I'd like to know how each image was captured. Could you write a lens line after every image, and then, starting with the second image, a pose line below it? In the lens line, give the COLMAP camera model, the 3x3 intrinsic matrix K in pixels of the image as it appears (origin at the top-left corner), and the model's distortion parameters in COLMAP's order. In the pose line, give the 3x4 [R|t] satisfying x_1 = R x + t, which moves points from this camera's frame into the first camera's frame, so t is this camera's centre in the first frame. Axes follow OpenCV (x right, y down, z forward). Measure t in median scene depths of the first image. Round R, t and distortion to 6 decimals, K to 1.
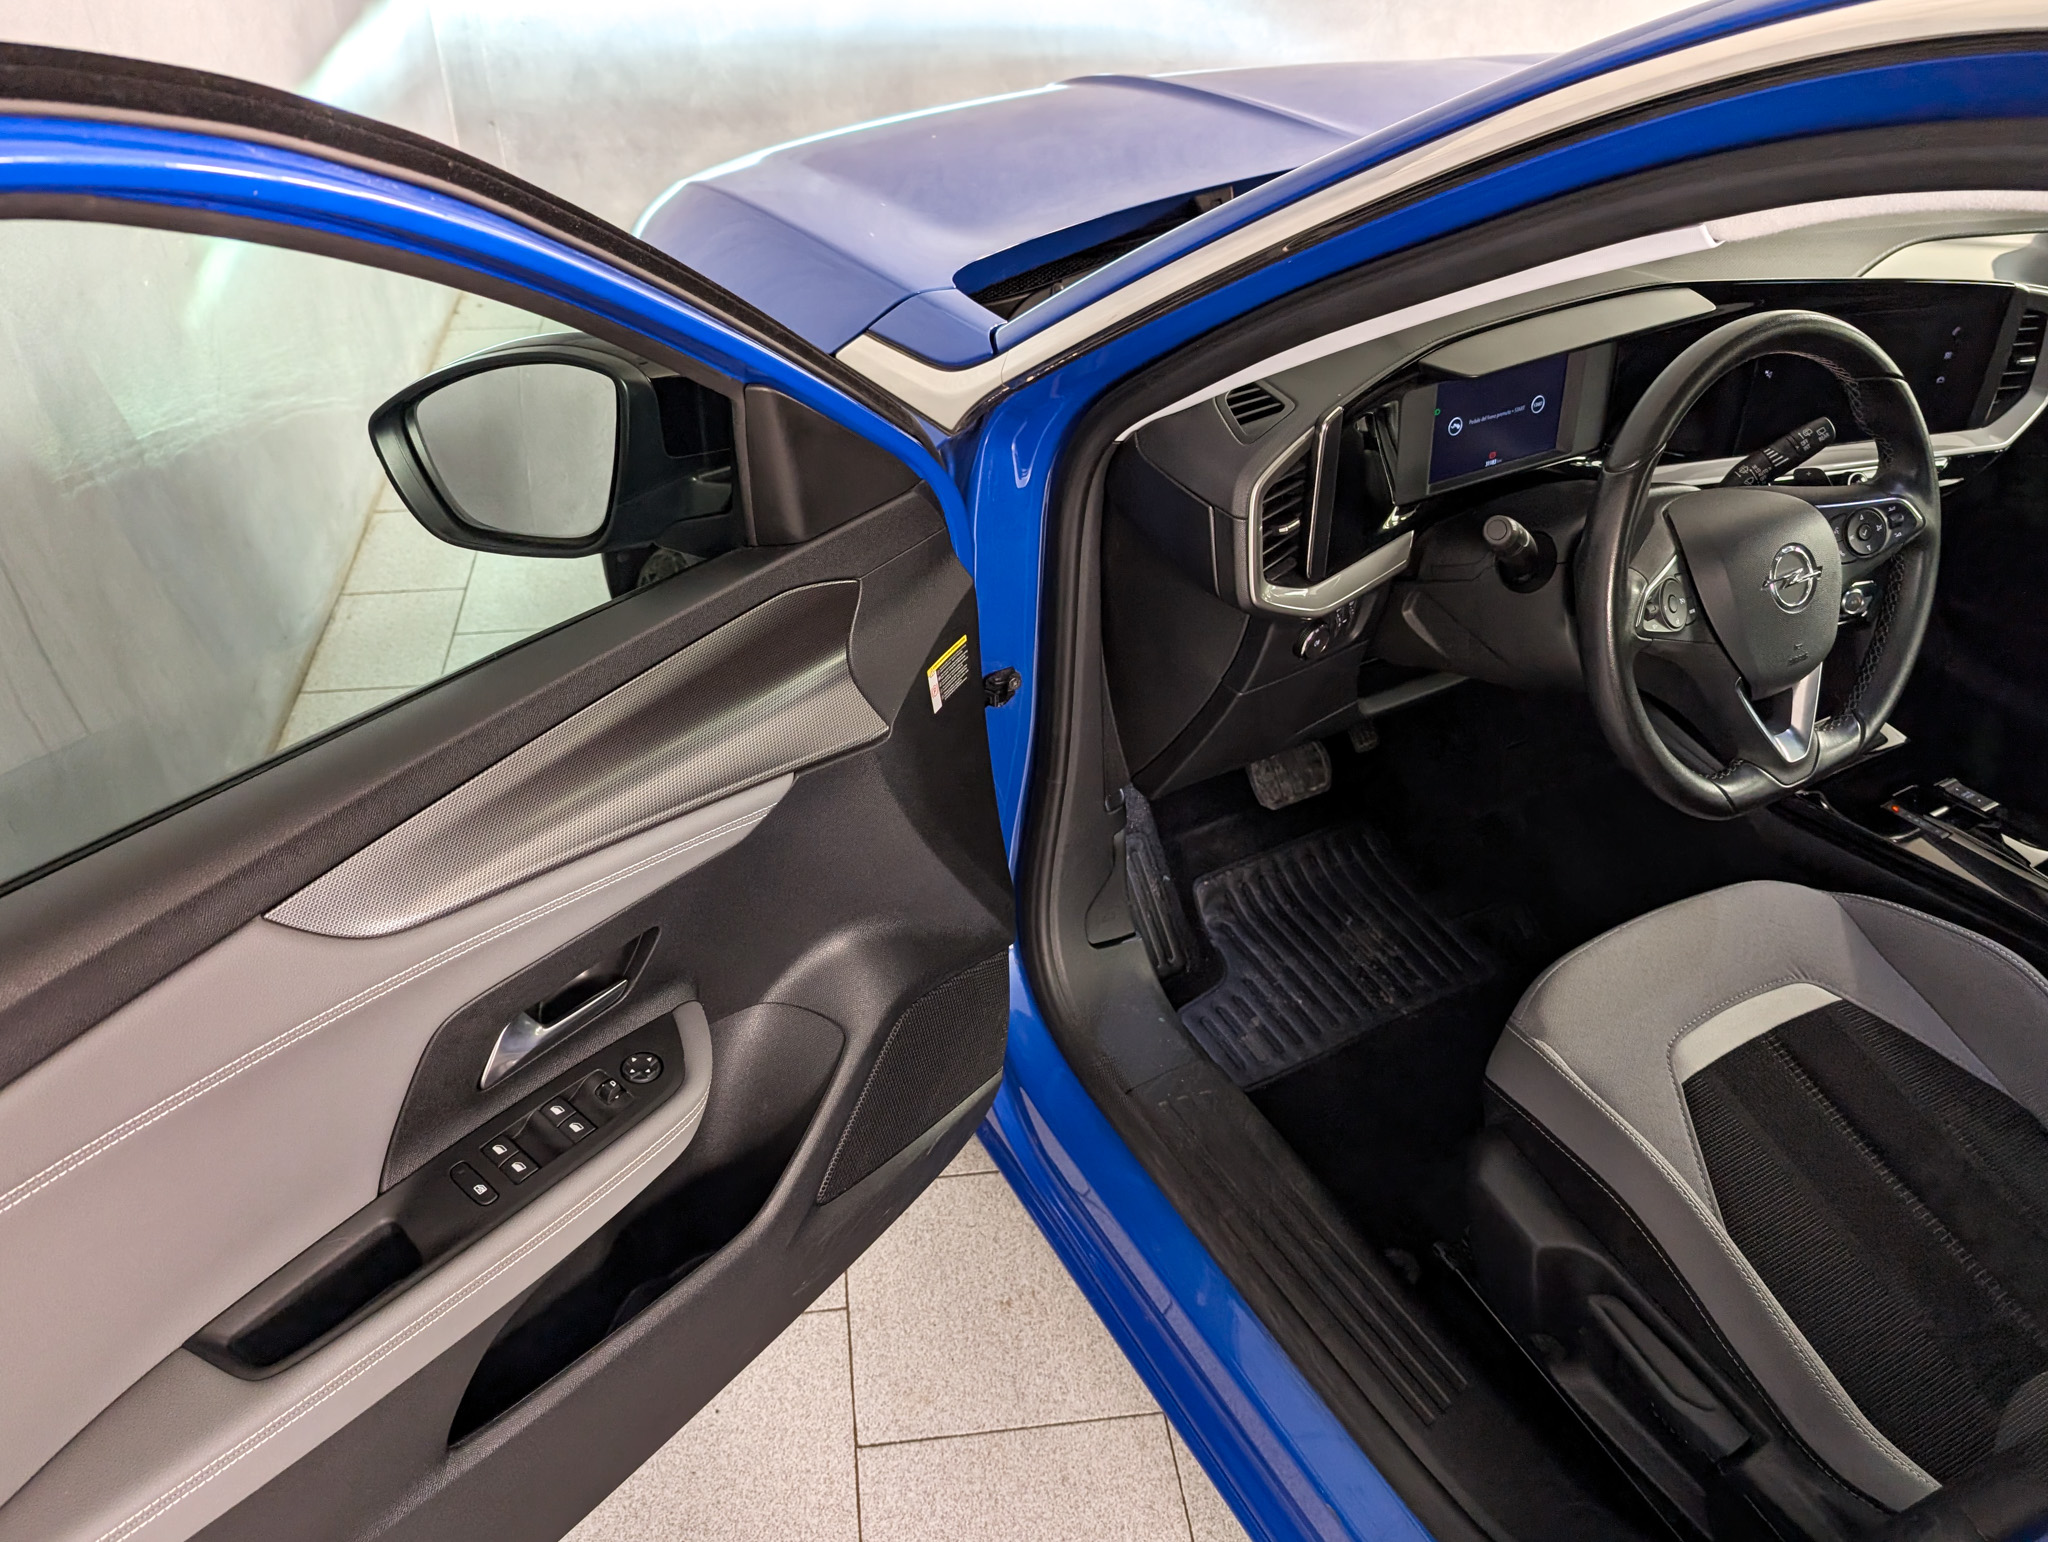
lens RADIAL K [[1508.0, 0, 1024.0], [0, 1508.0, 771.0], [0, 0, 1]] dist [0.013089, -0.004574]
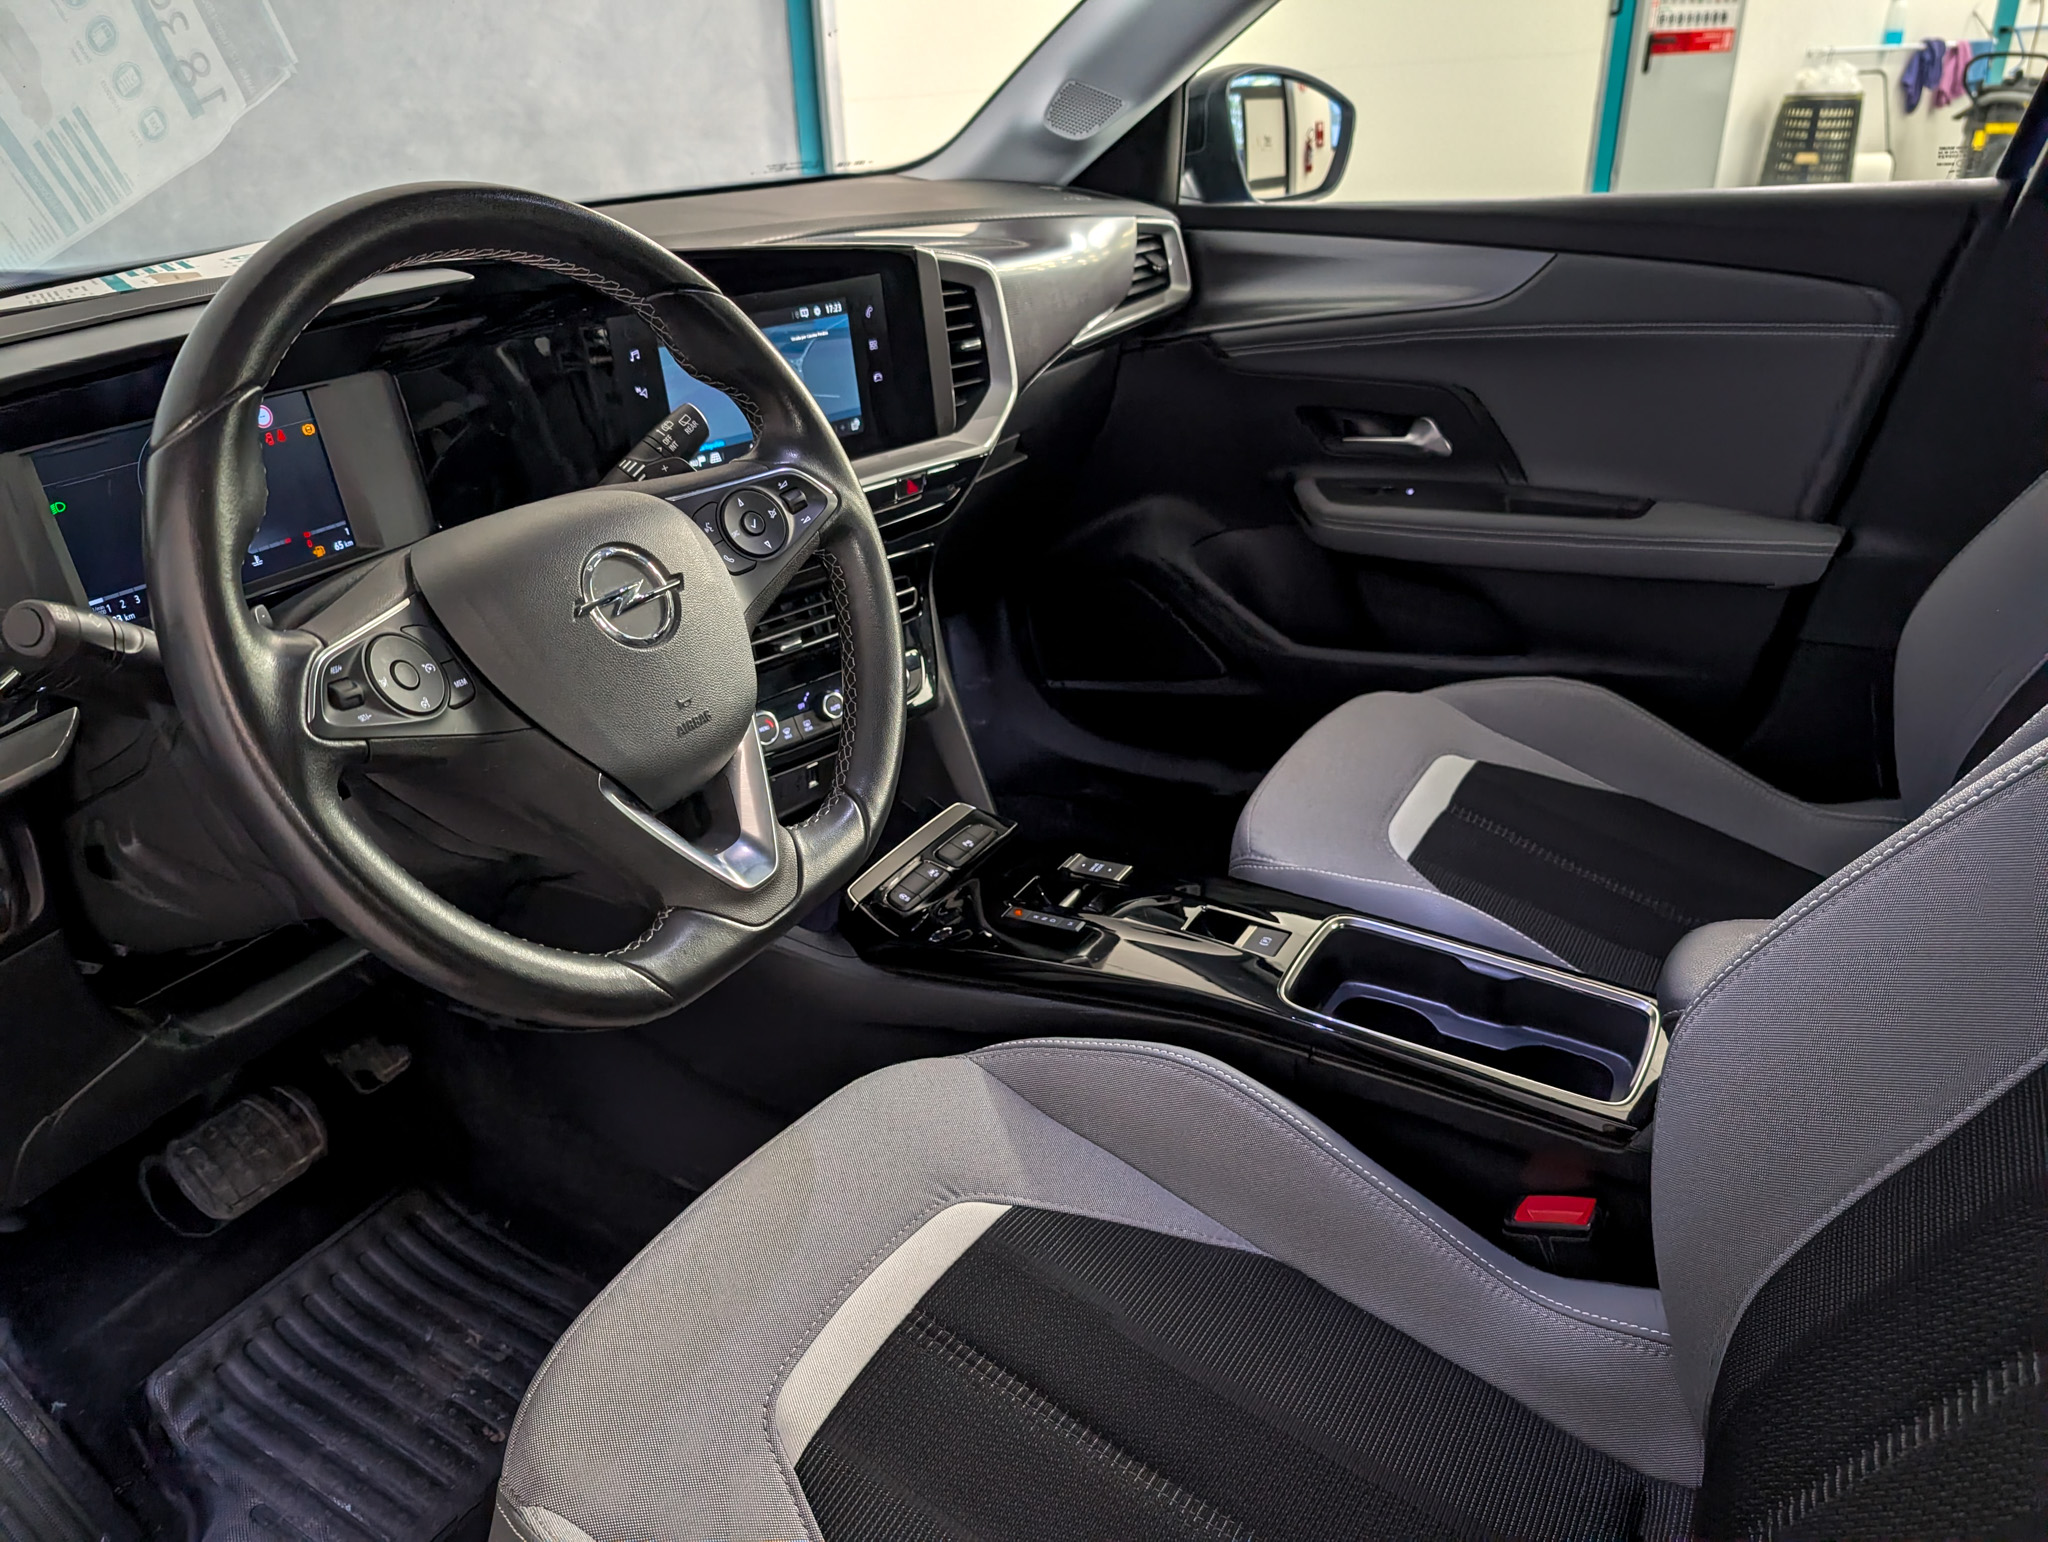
lens RADIAL K [[1508.0, 0, 1024.0], [0, 1508.0, 771.0], [0, 0, 1]] dist [0.013089, -0.004574]
pose [[0.866384, -0.264089, 0.423835, 0.306303], [0.341473, 0.932589, -0.116934, 0.050452], [-0.364383, 0.246038, 0.898159, 0.346627]]
